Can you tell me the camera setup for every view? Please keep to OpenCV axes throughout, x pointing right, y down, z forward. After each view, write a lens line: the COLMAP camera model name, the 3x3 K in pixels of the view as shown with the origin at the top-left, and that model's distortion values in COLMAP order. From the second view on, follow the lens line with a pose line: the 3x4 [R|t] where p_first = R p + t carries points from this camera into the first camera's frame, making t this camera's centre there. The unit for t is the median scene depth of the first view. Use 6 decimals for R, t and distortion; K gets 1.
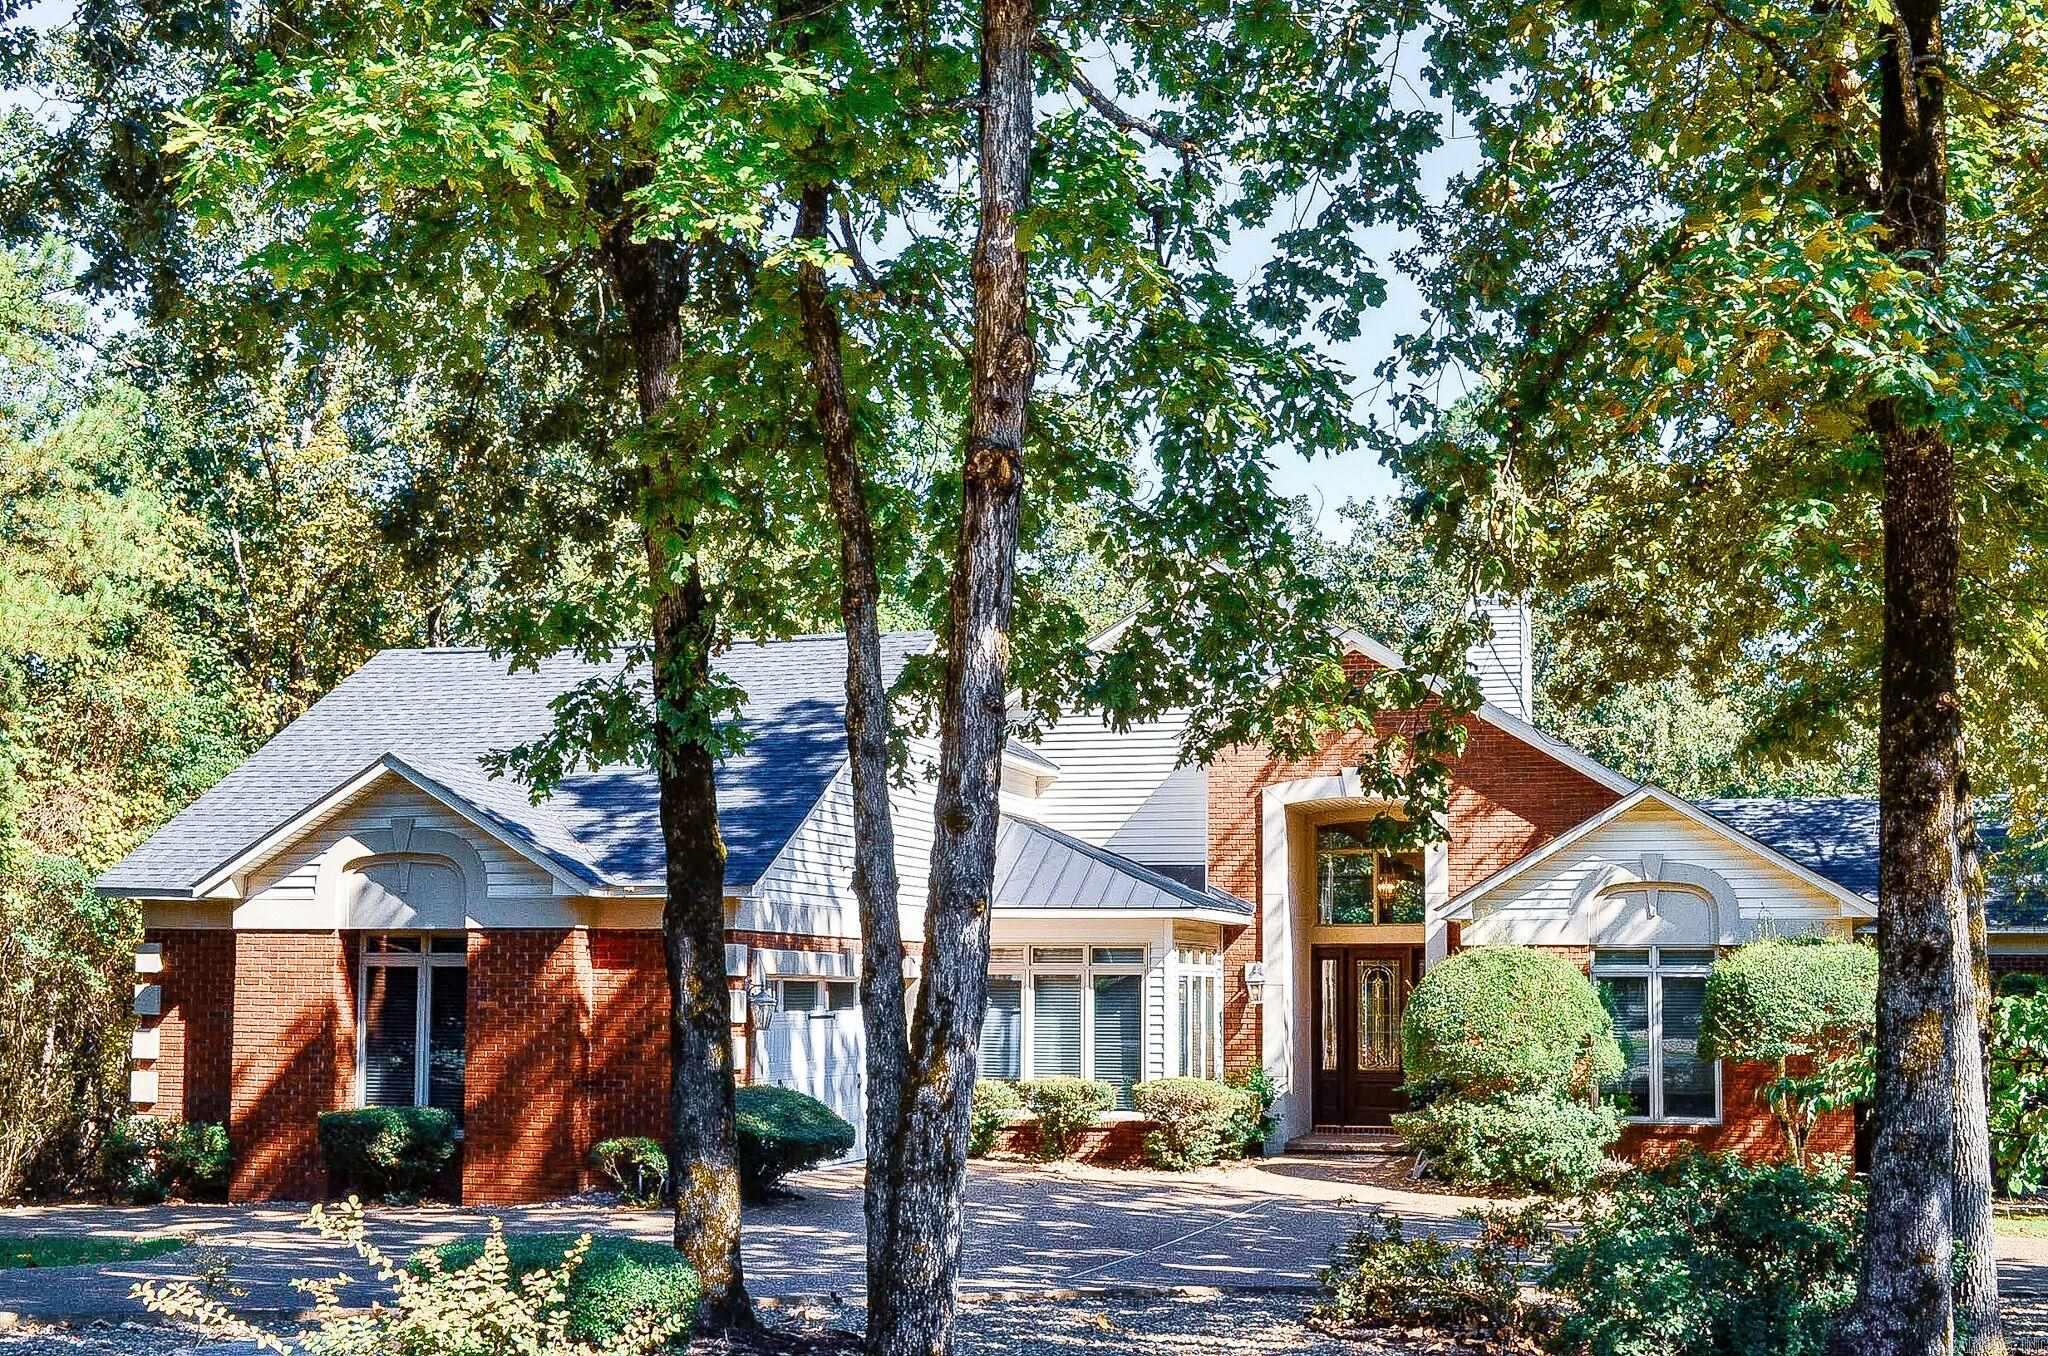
lens RADIAL K [[2597.2, 0, 1028.2], [0, 2597.2, 528.8], [0, 0, 1]] dist [0.038945, 0.047359]
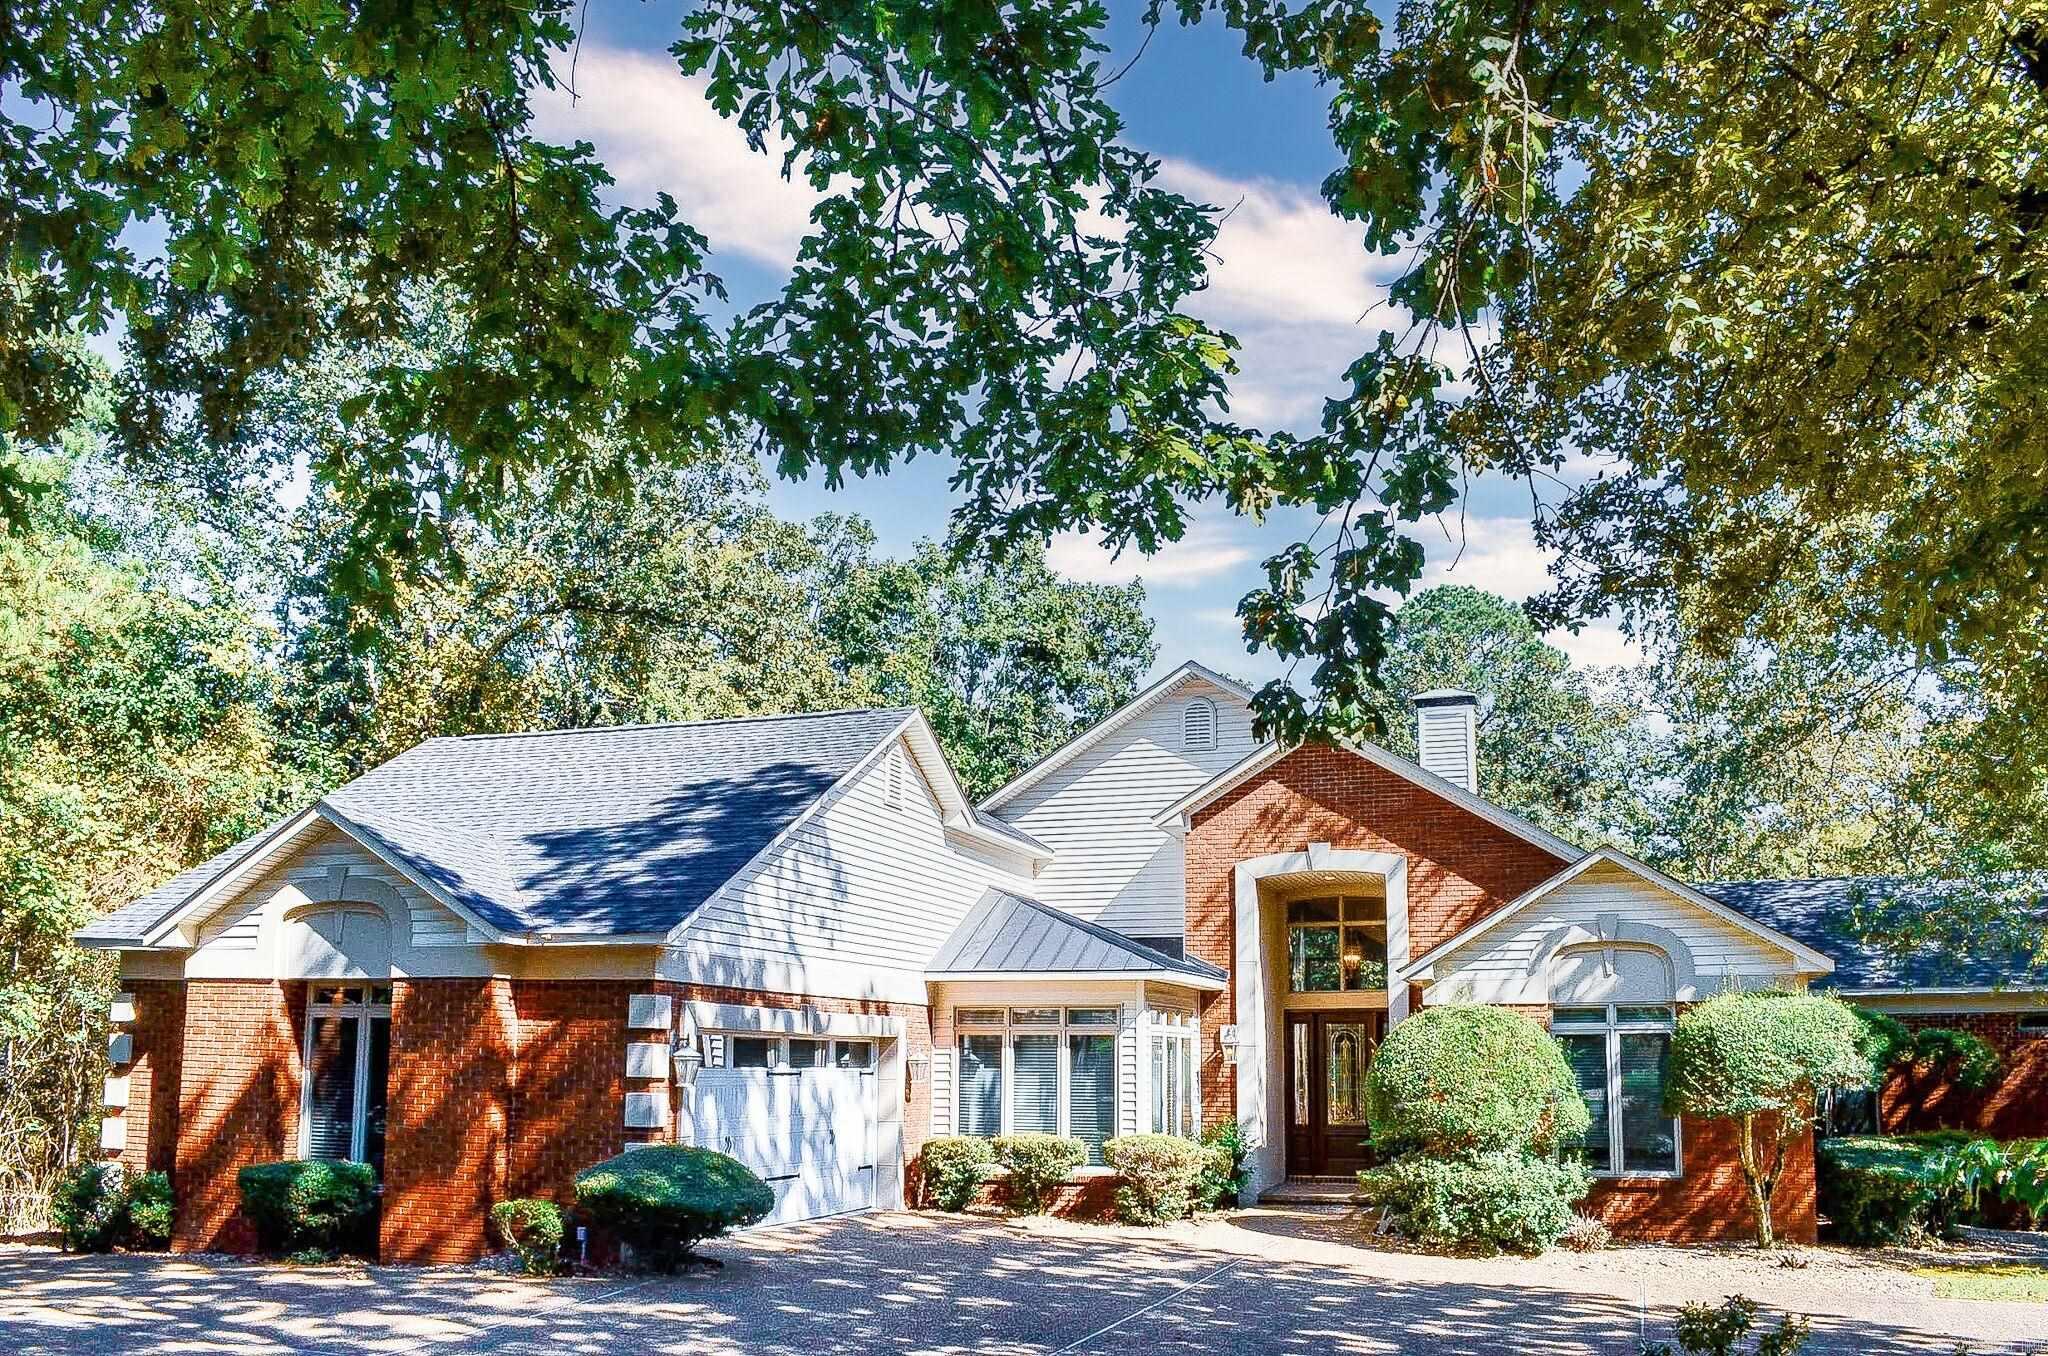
lens RADIAL K [[1686.7, 0, 1024.0], [0, 1686.7, 678.0], [0, 0, 1]] dist [-0.042509, 0.000573]
pose [[0.998246, -0.012175, -0.057935, 0.050018], [0.009252, 0.998683, -0.050460, 0.064898], [0.058473, 0.049835, 0.997044, 0.331011]]
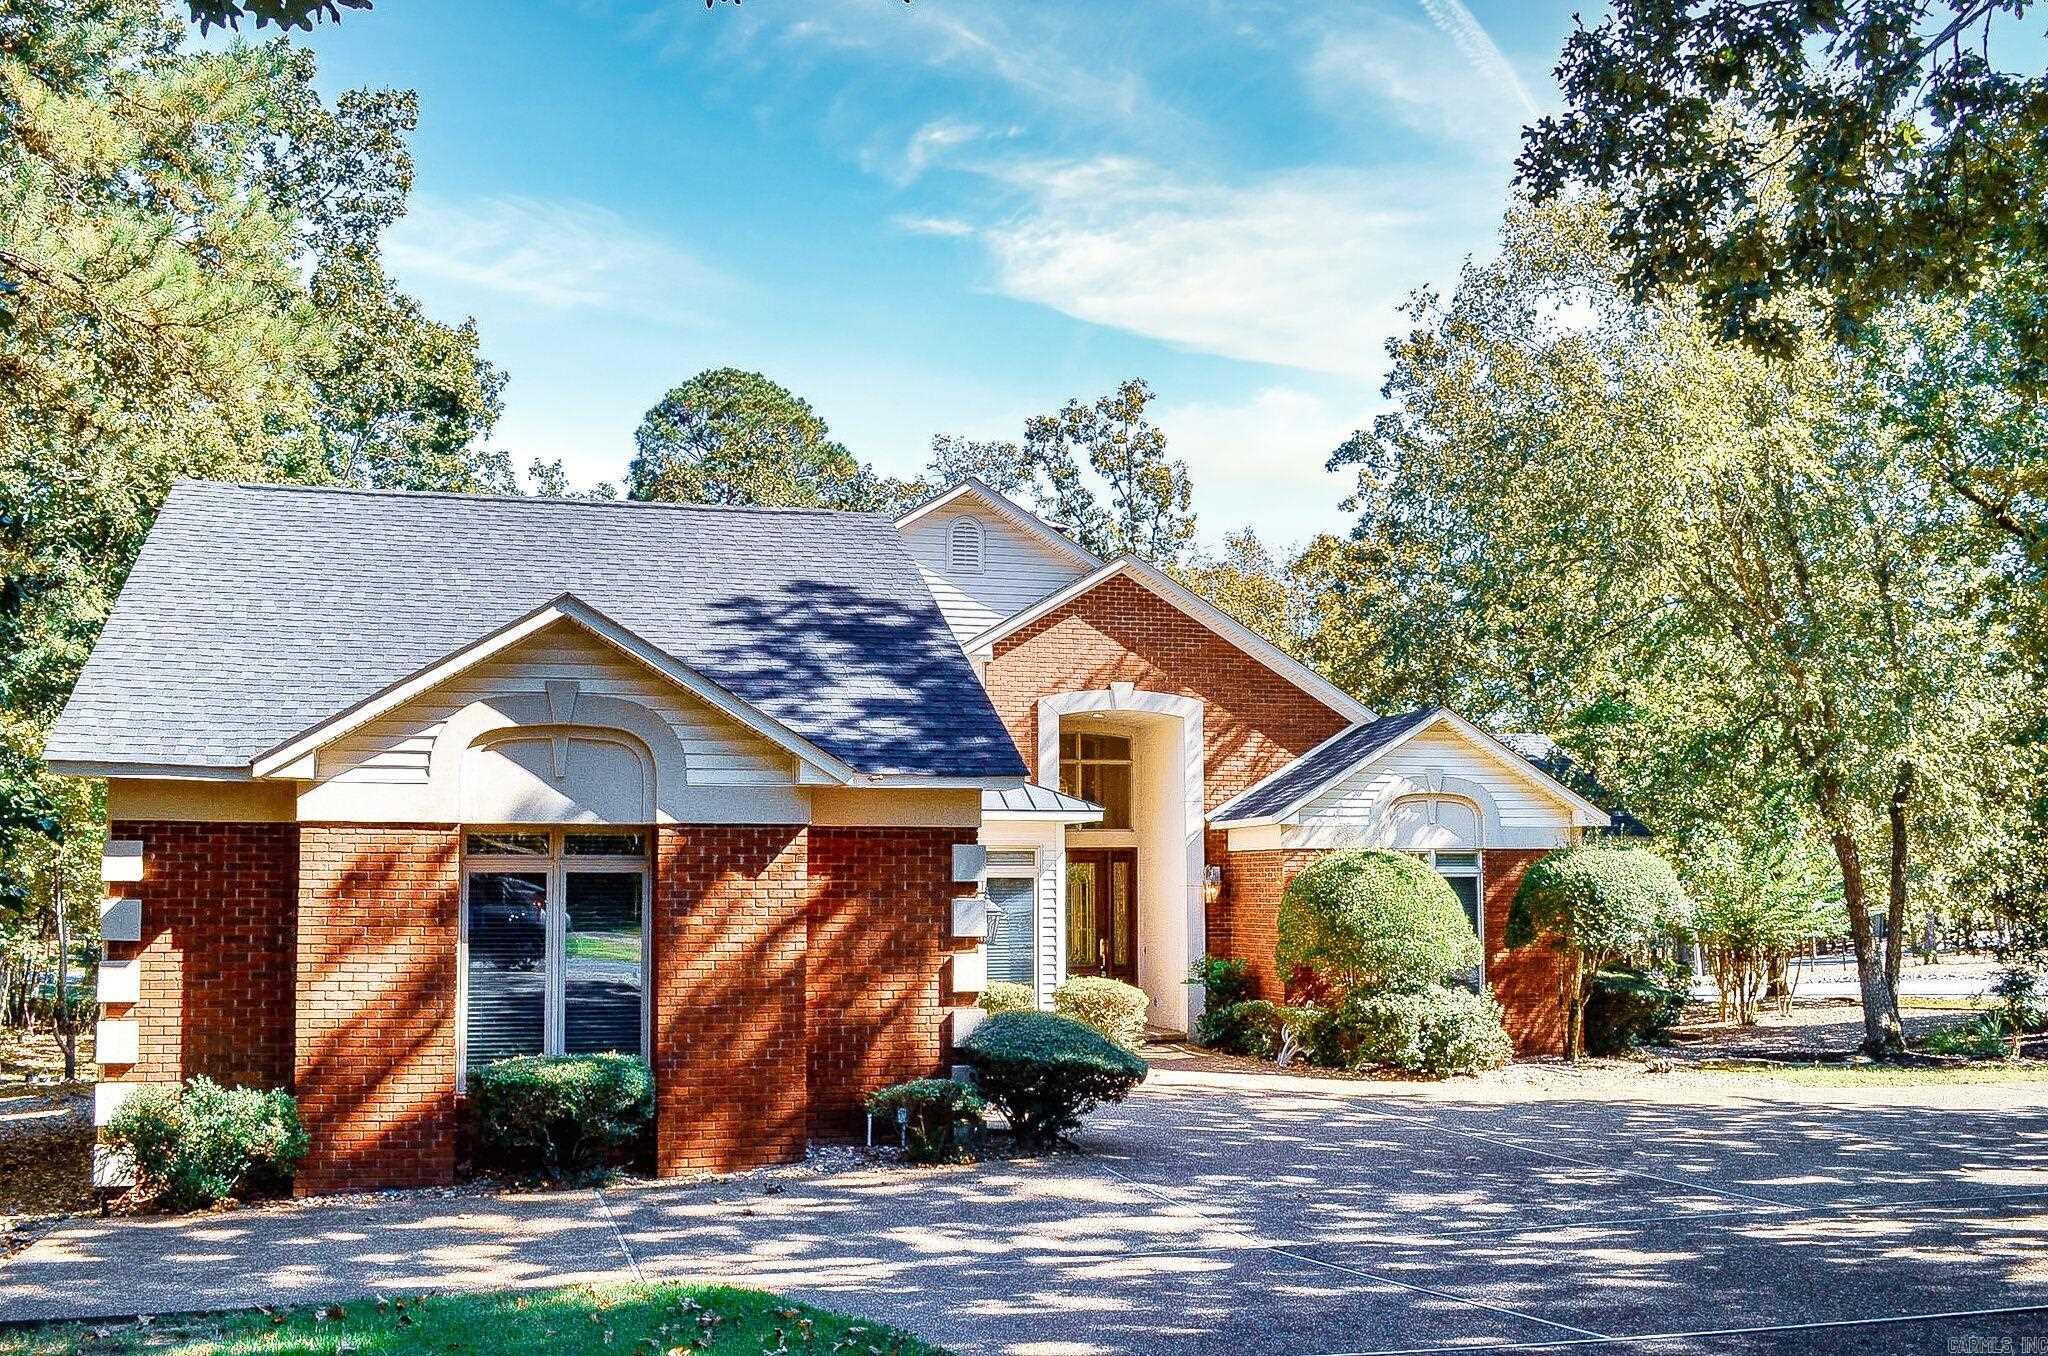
lens RADIAL K [[1976.8, 0, 1024.0], [0, 1976.8, 678.0], [0, 0, 1]] dist [0.060533, 0.000275]
pose [[0.850601, 0.046552, 0.523748, -0.376033], [-0.083722, 0.995356, 0.047500, 0.062351], [-0.519104, -0.084253, 0.850548, 0.379198]]
